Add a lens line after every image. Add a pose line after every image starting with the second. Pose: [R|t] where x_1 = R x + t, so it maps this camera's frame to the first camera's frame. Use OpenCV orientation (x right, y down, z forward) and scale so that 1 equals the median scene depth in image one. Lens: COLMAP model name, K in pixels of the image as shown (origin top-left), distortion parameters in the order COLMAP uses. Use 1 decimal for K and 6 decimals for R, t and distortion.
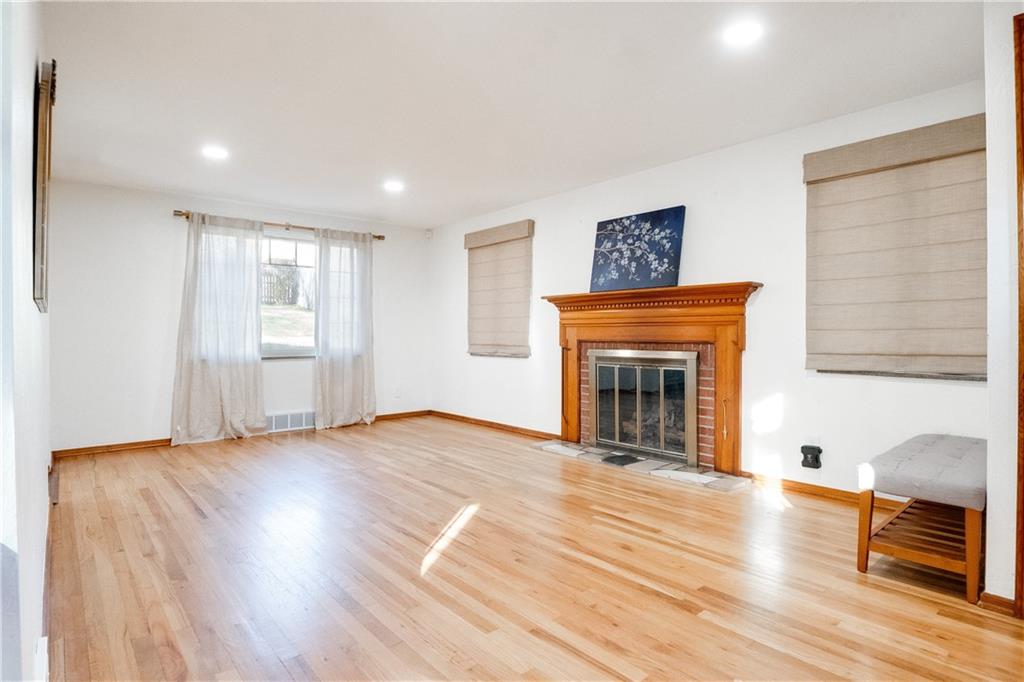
lens RADIAL K [[541.2, 0, 510.2], [0, 541.2, 340.2], [0, 0, 1]] dist [-0.023245, 0.000963]
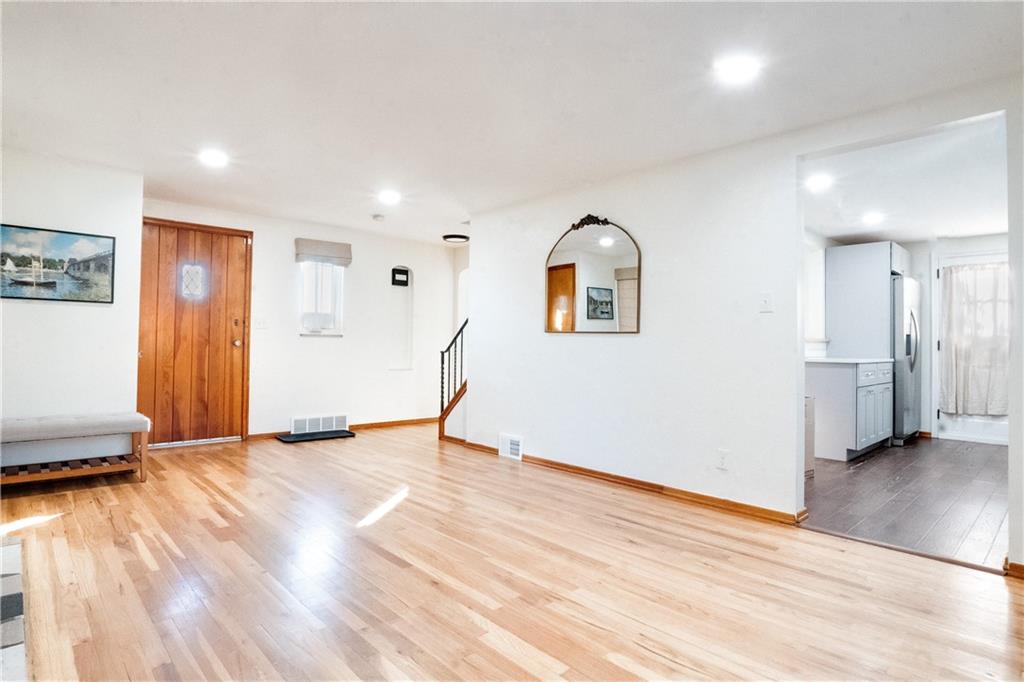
lens RADIAL K [[541.2, 0, 507.8], [0, 541.2, 337.8], [0, 0, 1]] dist [-0.023245, 0.000963]
pose [[-0.999067, -0.011256, -0.041683, -0.223958], [-0.011316, 0.999935, 0.001208, -0.019090], [0.041667, 0.001679, -0.999130, 1.478581]]
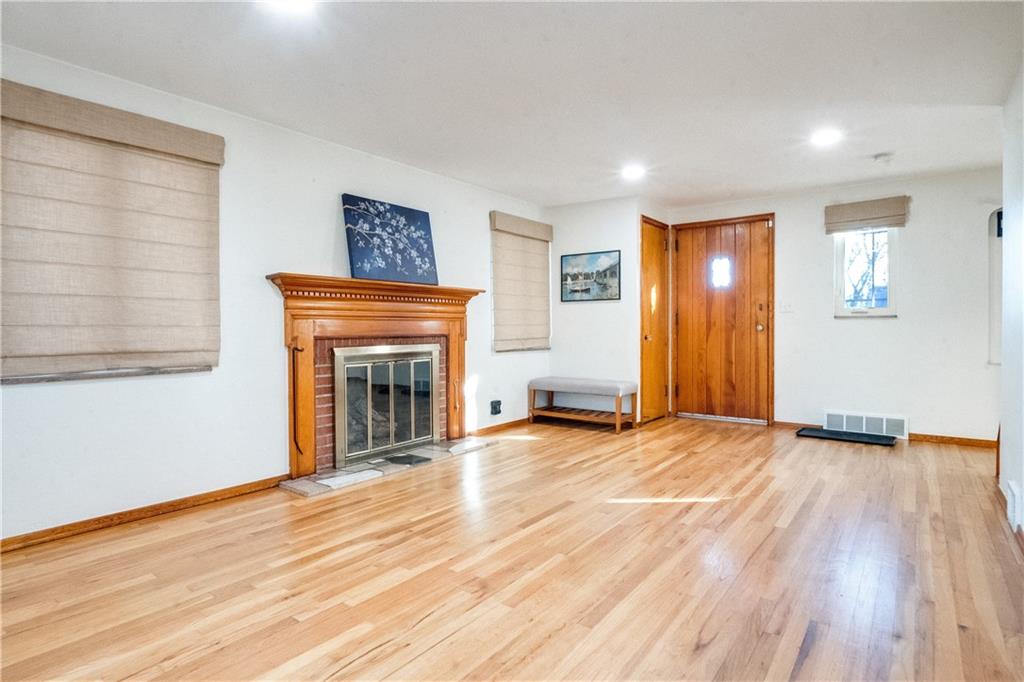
lens RADIAL K [[541.2, 0, 503.0], [0, 541.2, 336.5], [0, 0, 1]] dist [-0.023245, 0.000963]
pose [[-0.204336, -0.011978, 0.978827, -0.771527], [0.019516, 0.999677, 0.016307, -0.009235], [-0.978706, 0.022435, -0.204037, 1.037298]]
